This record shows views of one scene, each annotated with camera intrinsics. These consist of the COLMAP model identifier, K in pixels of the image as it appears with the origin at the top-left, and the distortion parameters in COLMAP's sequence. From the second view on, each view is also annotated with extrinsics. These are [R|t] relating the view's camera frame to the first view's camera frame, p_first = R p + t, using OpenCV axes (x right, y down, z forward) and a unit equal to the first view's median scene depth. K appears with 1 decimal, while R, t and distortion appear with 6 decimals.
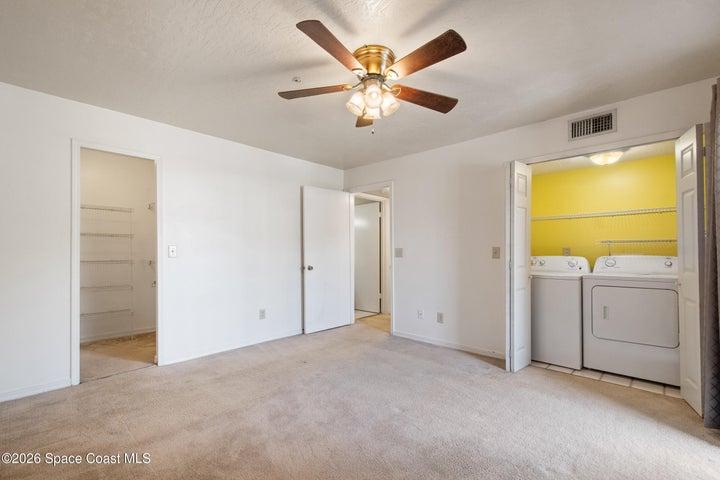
lens RADIAL K [[318.8, 0, 364.7], [0, 318.8, 252.6], [0, 0, 1]] dist [0.013755, -0.003022]
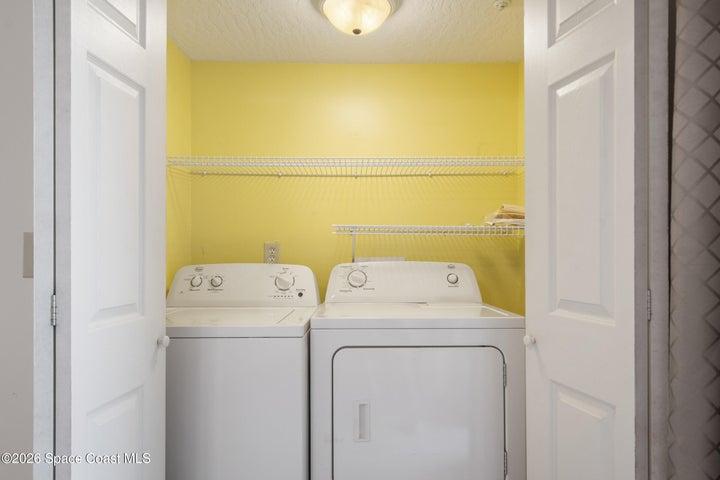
lens RADIAL K [[442.6, 0, 359.4], [0, 442.6, 244.3], [0, 0, 1]] dist [0.017801, -0.003395]
pose [[0.724313, 0.018676, 0.689218, 0.345499], [0.000321, 0.999624, -0.027424, 0.001240], [-0.689471, 0.020084, 0.724034, 0.551207]]
